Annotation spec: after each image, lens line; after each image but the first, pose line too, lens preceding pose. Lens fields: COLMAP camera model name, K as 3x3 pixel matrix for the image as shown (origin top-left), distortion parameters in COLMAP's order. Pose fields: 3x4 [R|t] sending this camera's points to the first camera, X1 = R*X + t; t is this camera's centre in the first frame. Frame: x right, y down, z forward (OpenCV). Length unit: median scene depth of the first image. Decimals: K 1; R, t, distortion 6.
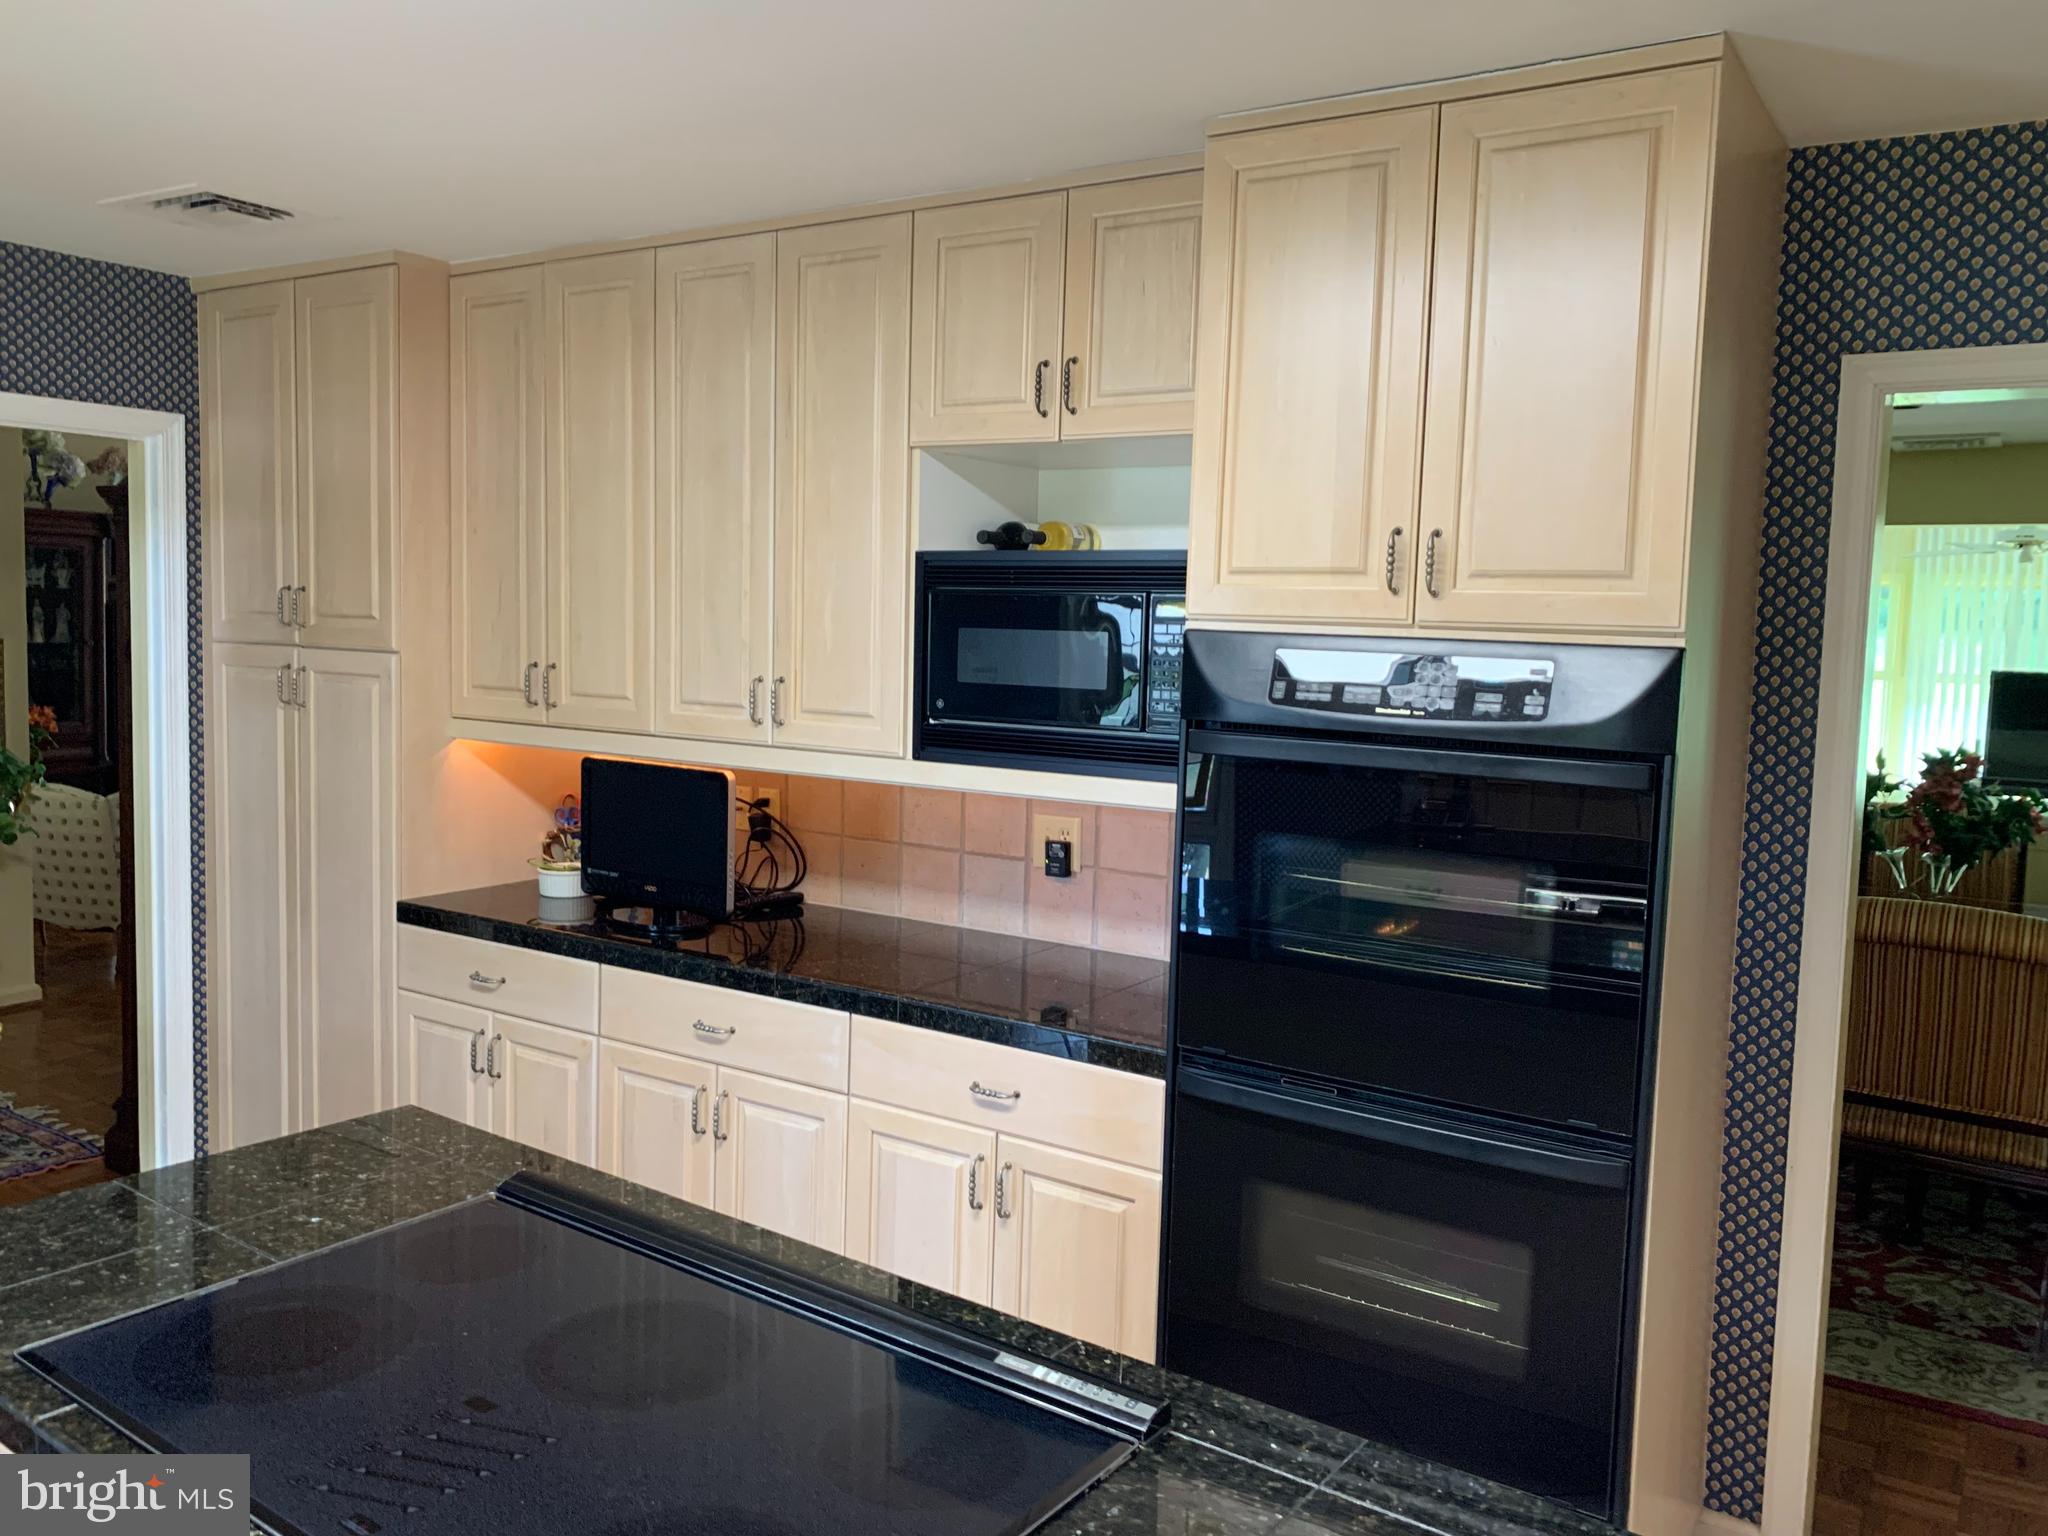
lens RADIAL K [[1578.0, 0, 1031.0], [0, 1578.0, 728.3], [0, 0, 1]] dist [0.032124, -0.027151]
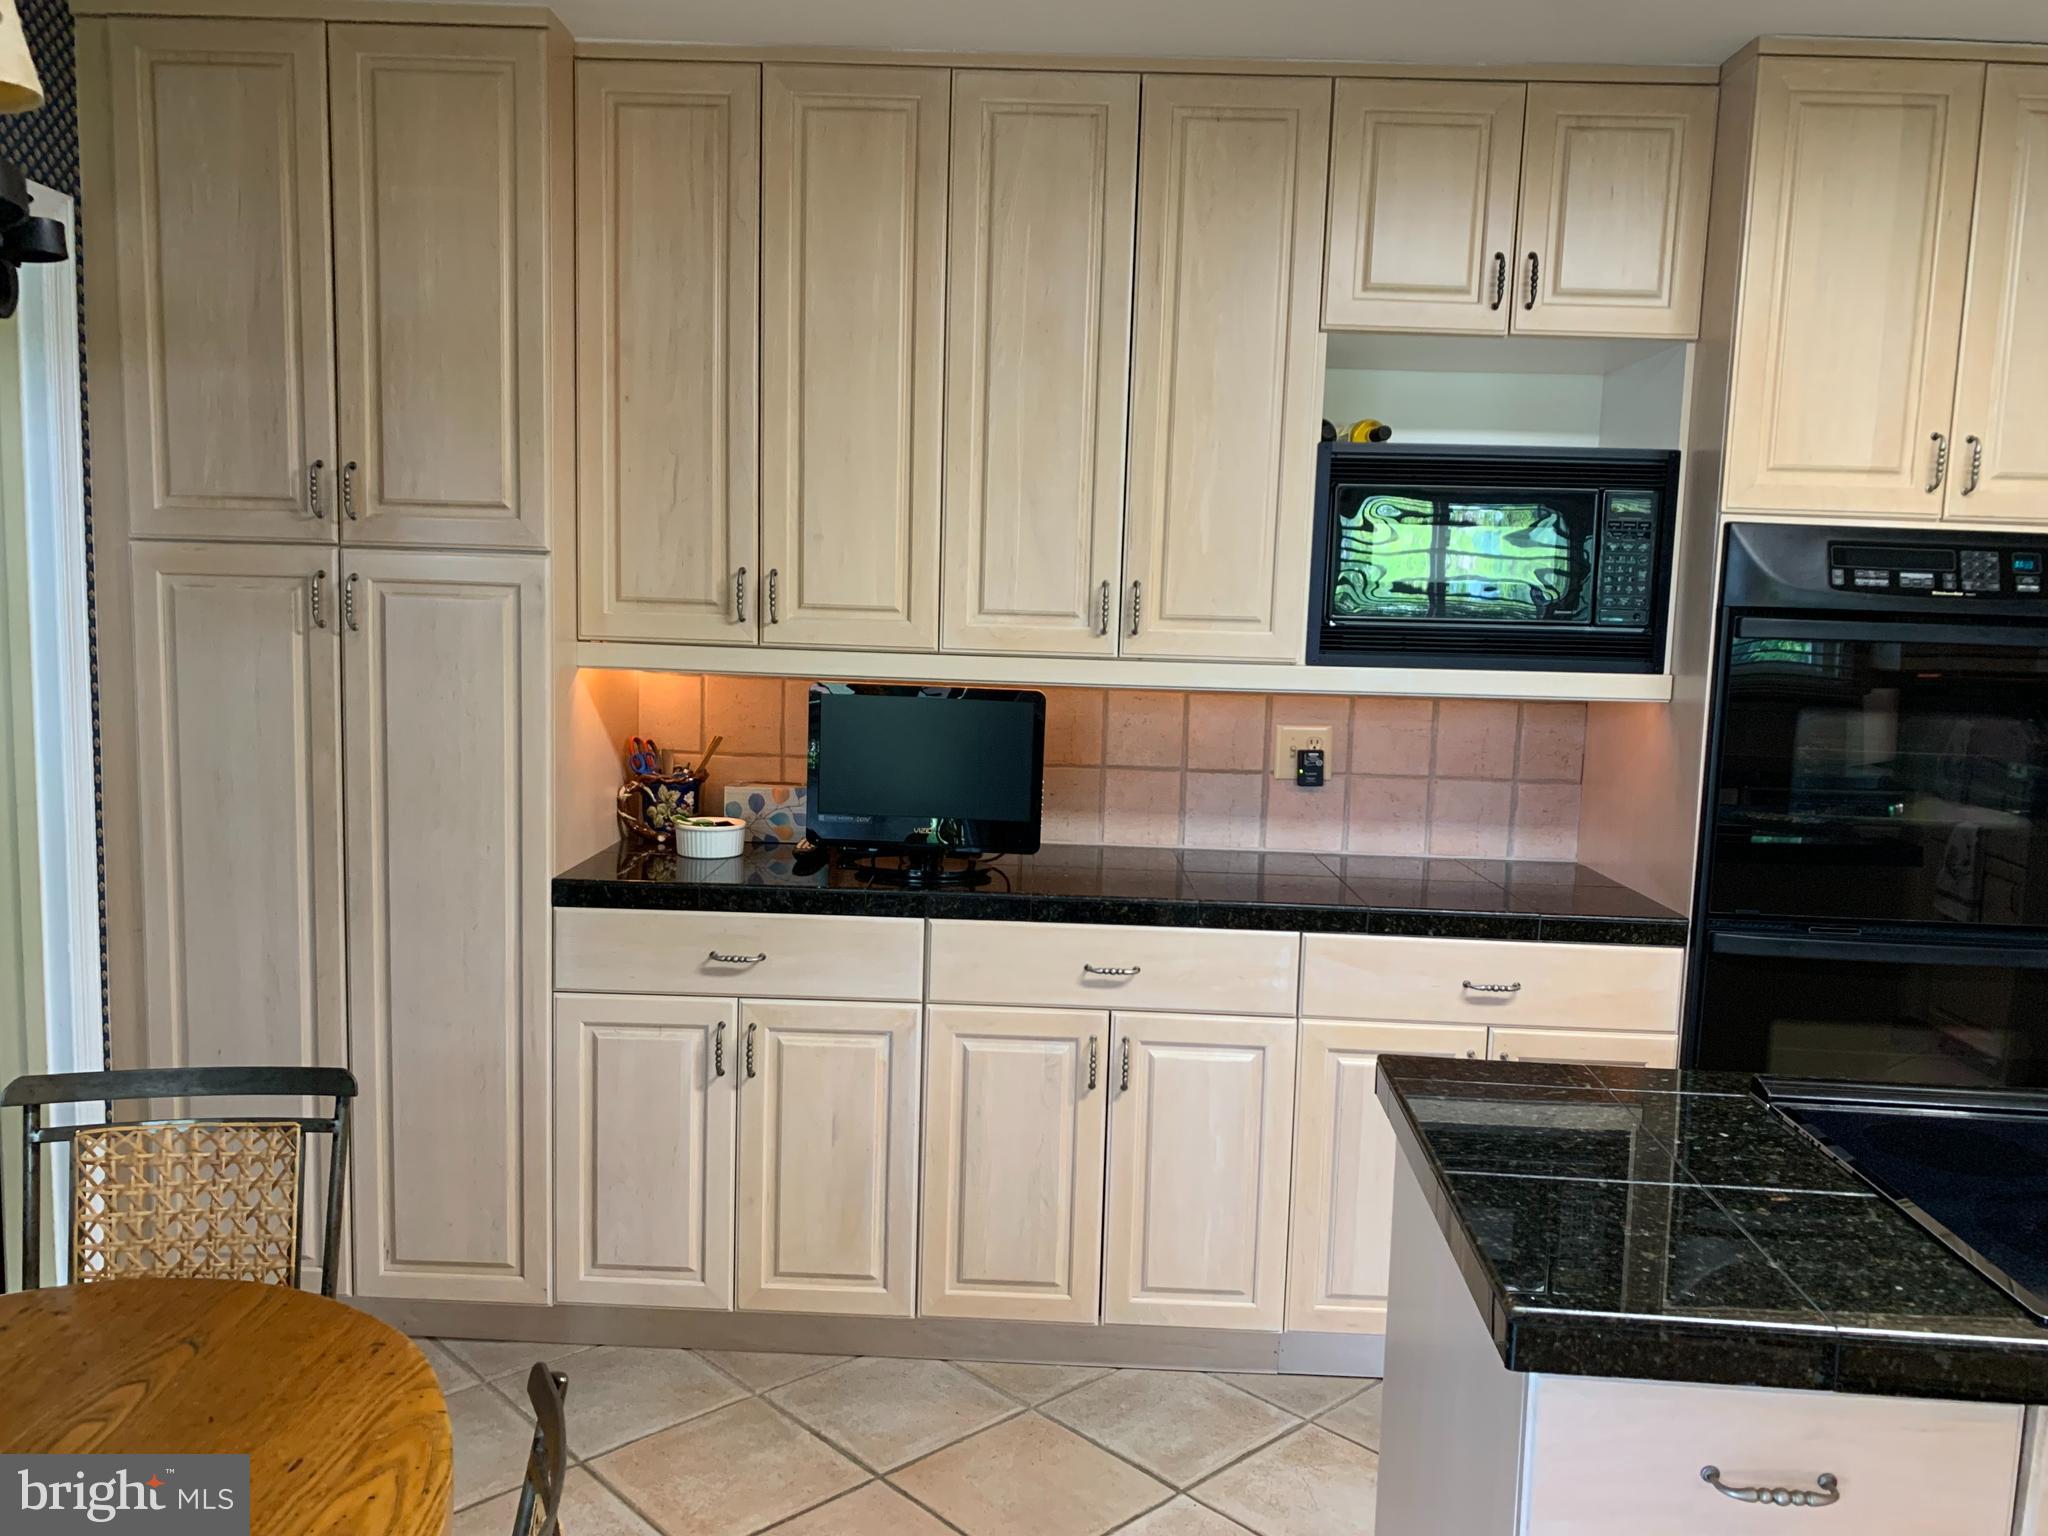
lens RADIAL K [[1578.0, 0, 1016.5], [0, 1578.0, 769.8], [0, 0, 1]] dist [0.032124, -0.027151]
pose [[0.852450, -0.056989, 0.519693, -0.665974], [0.030359, 0.997760, 0.059615, 0.019055], [-0.521926, -0.035041, 0.852271, 0.251003]]
